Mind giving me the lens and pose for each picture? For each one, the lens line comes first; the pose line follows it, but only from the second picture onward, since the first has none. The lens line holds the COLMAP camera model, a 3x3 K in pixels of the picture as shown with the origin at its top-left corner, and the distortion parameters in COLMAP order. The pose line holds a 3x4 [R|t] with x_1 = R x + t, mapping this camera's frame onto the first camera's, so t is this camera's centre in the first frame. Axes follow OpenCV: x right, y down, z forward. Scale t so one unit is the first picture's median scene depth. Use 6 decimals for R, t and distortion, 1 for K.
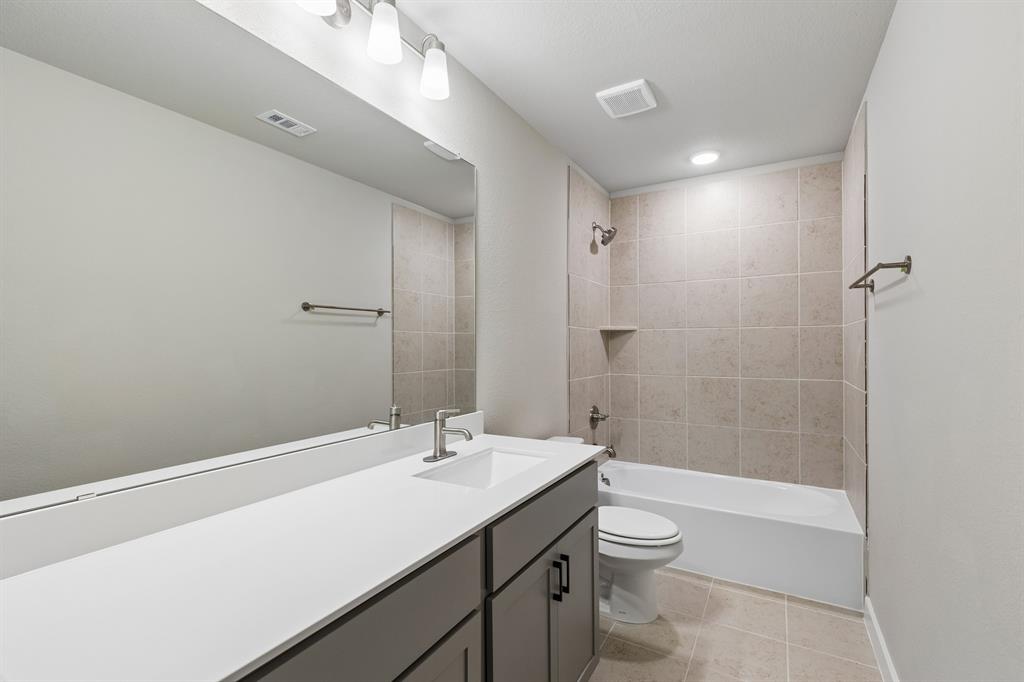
lens RADIAL K [[452.7, 0, 512.0], [0, 452.7, 341.0], [0, 0, 1]] dist [0.001187, -0.000076]
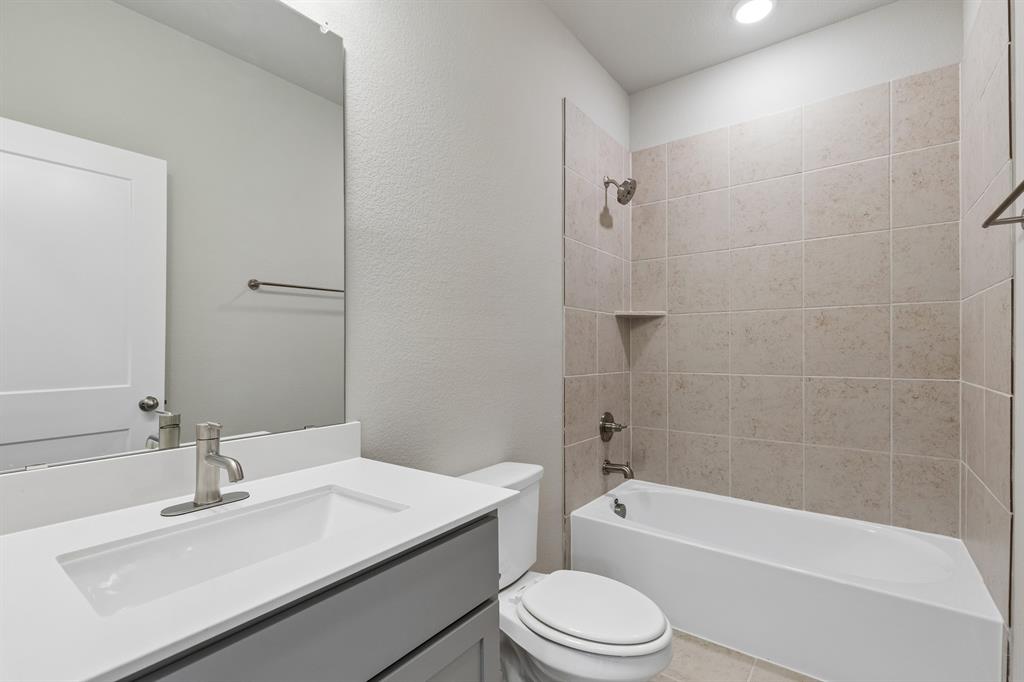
lens RADIAL K [[481.8, 0, 516.0], [0, 481.8, 344.4], [0, 0, 1]] dist [-0.003507, 0.023765]
pose [[0.995615, 0.001277, -0.093533, 0.108477], [-0.000230, 0.999937, 0.011211, 0.017987], [0.093542, -0.011141, 0.995553, 0.165454]]
